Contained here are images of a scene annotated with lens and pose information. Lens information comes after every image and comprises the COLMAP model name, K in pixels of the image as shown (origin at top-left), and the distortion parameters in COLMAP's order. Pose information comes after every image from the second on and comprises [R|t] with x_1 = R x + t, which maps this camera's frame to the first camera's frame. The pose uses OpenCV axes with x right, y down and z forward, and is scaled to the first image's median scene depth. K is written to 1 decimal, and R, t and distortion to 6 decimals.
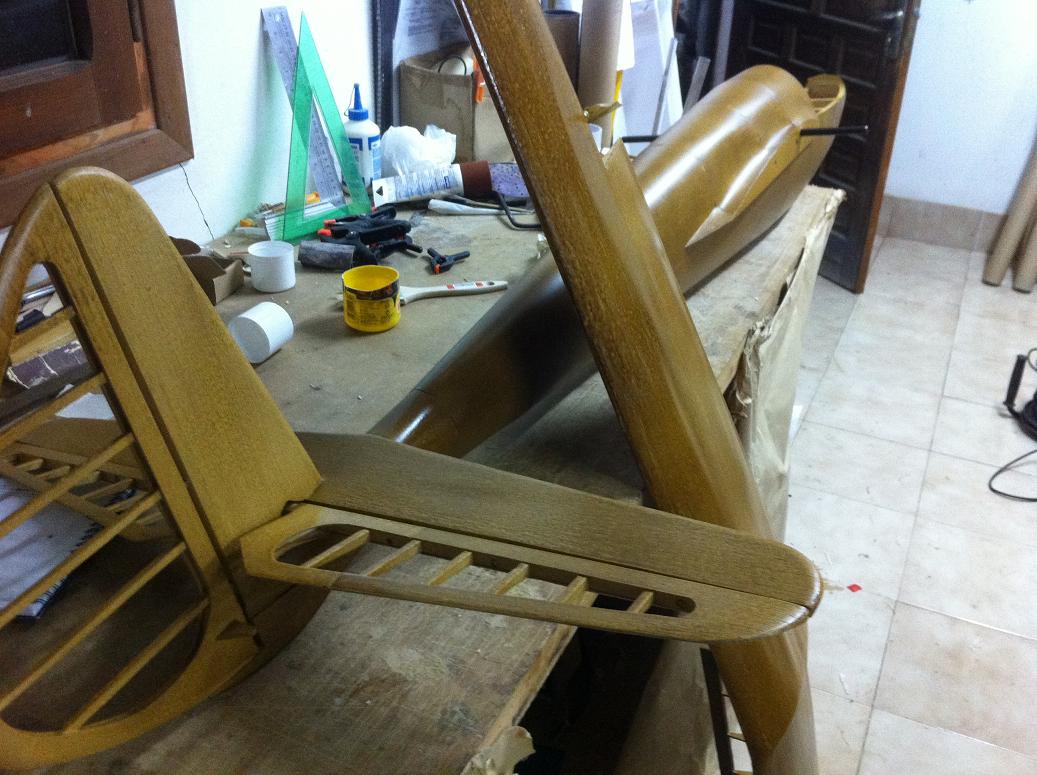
lens RADIAL K [[1085.8, 0, 518.5], [0, 1085.8, 387.5], [0, 0, 1]] dist [0.121234, -0.007808]
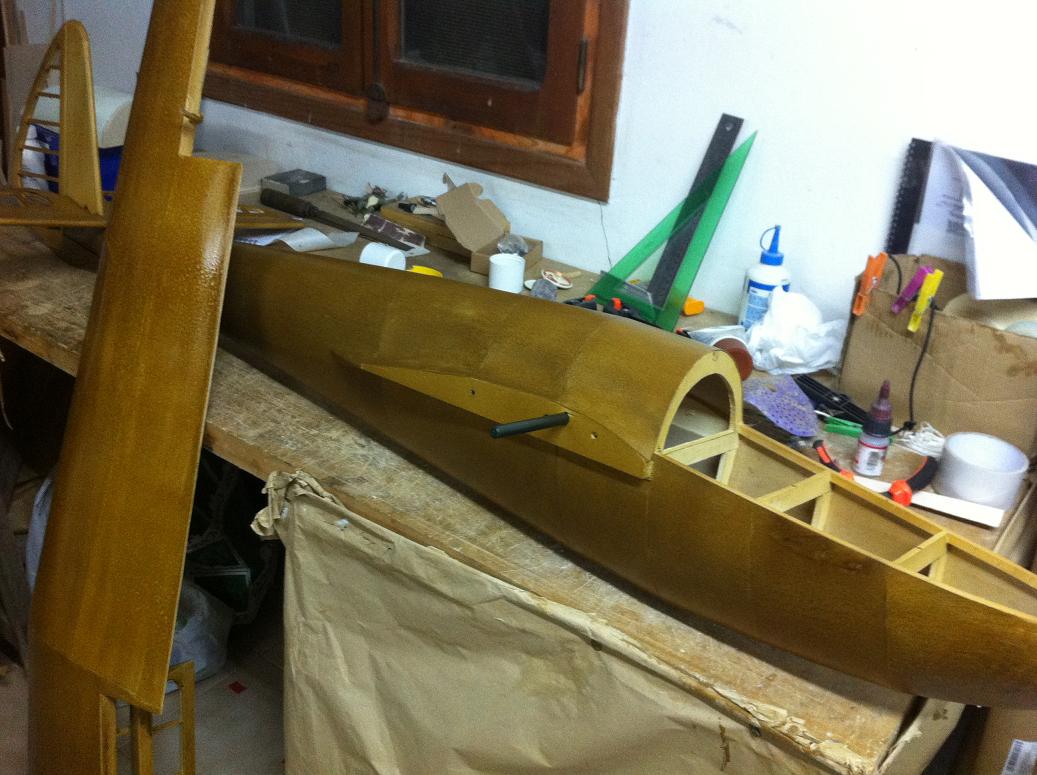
lens RADIAL K [[1085.8, 0, 518.5], [0, 1085.8, 387.5], [0, 0, 1]] dist [0.121234, -0.007808]
pose [[-0.249779, 0.369749, -0.894928, 0.874594], [-0.516574, 0.730834, 0.446131, -0.547941], [0.819000, 0.573731, 0.008456, 1.047927]]
